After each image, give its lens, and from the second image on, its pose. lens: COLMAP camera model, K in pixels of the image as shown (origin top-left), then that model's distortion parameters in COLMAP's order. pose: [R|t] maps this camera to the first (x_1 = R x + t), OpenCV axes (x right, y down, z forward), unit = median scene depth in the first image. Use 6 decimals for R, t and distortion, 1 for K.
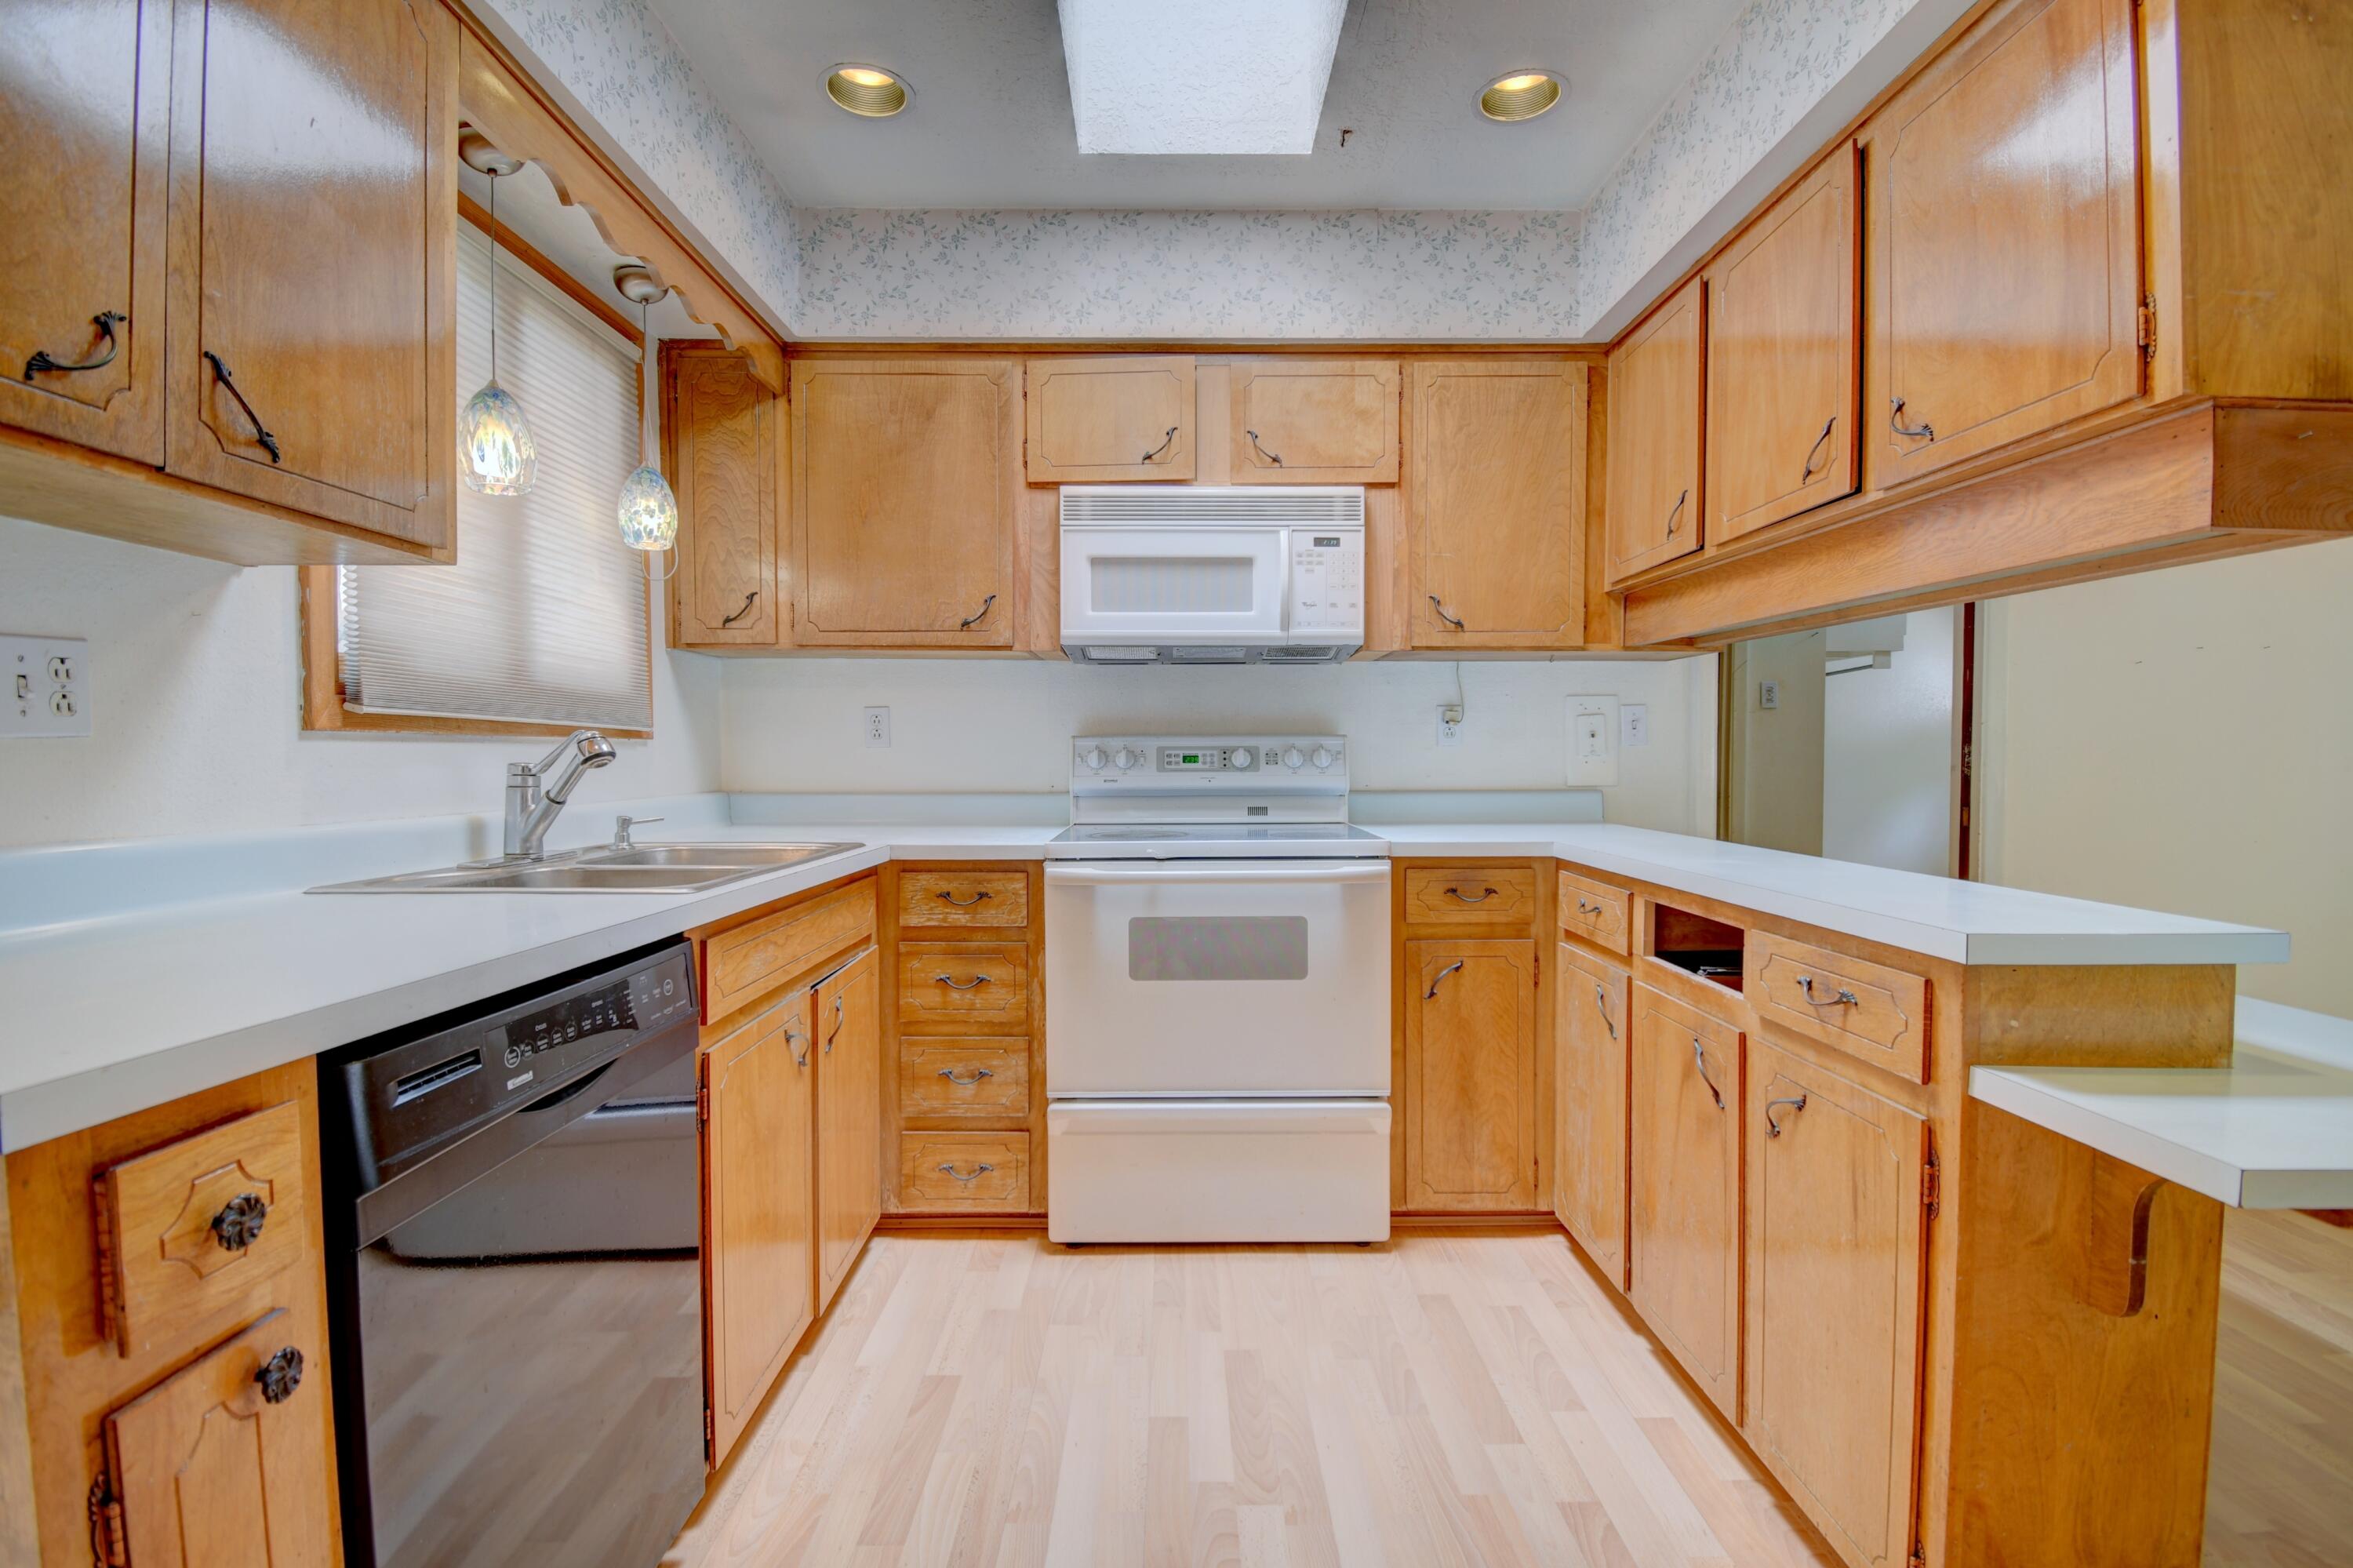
lens RADIAL K [[1039.4, 0, 1180.1], [0, 1039.4, 787.0], [0, 0, 1]] dist [0.015830, -0.023569]
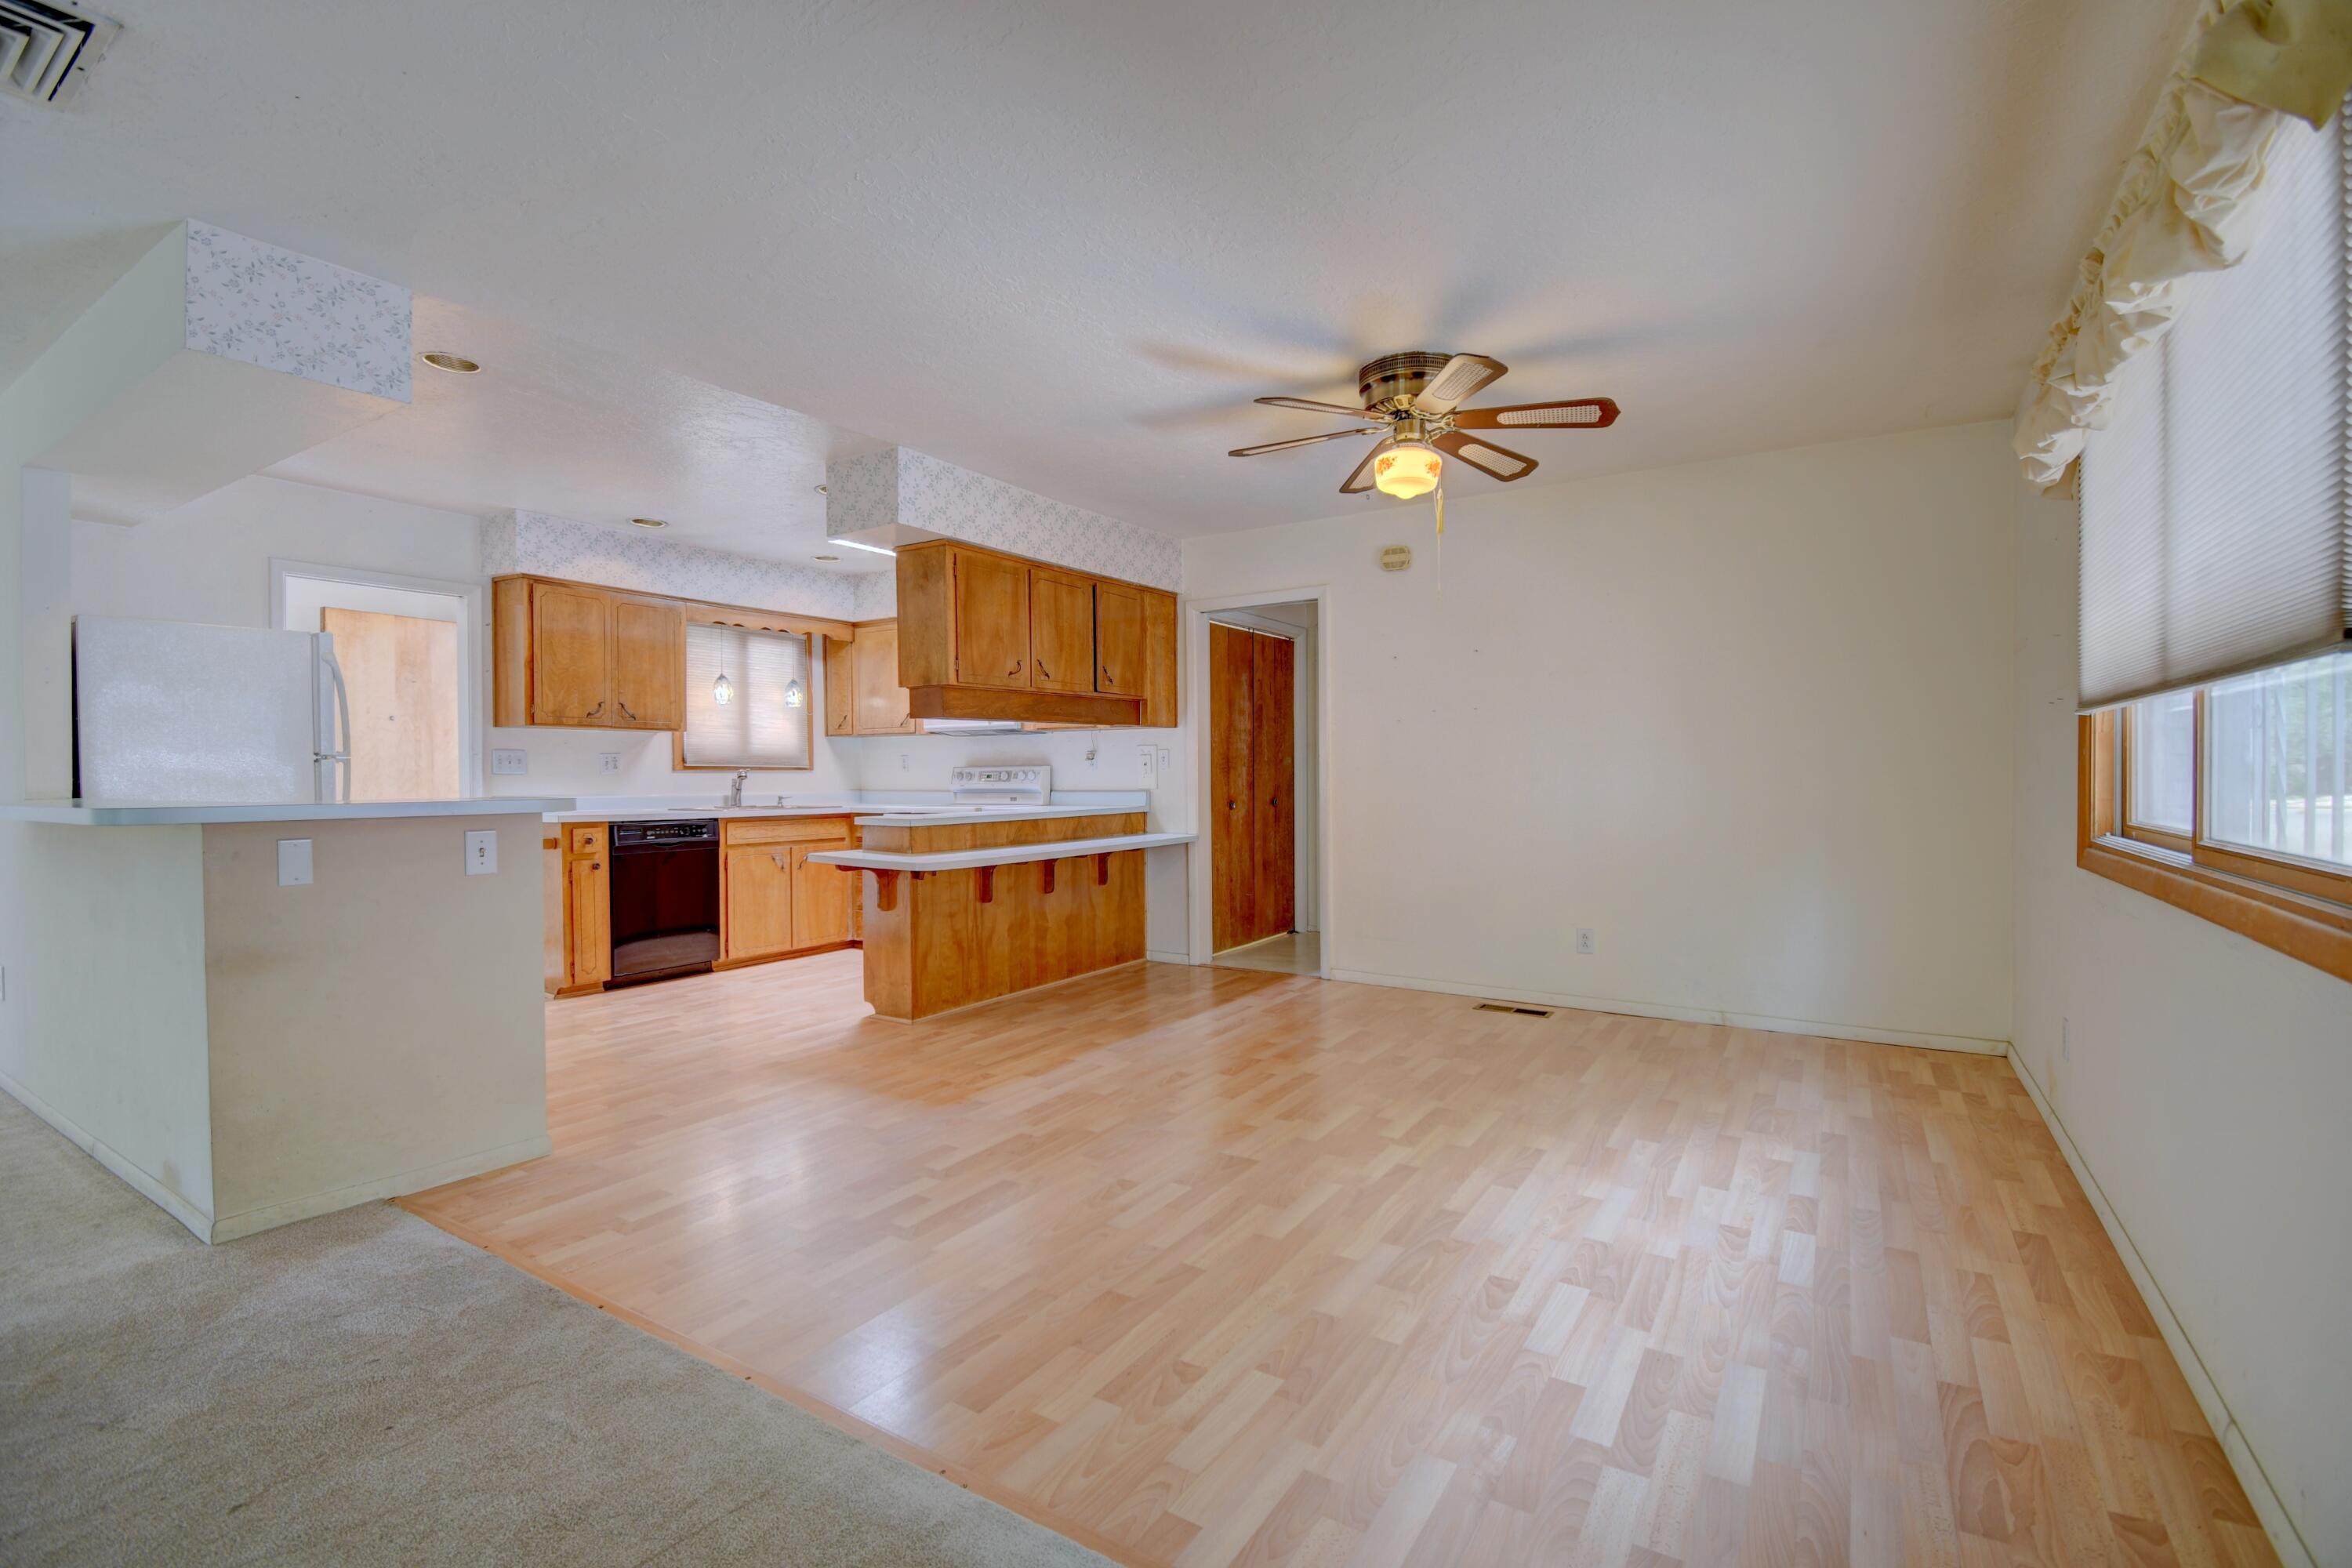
lens RADIAL K [[1038.9, 0, 1179.6], [0, 1038.9, 787.0], [0, 0, 1]] dist [0.015830, -0.023569]
pose [[0.836670, 0.002858, -0.547700, 2.307275], [-0.011325, 0.999863, -0.012084, 0.028403], [0.547590, 0.016313, 0.836588, -1.006638]]
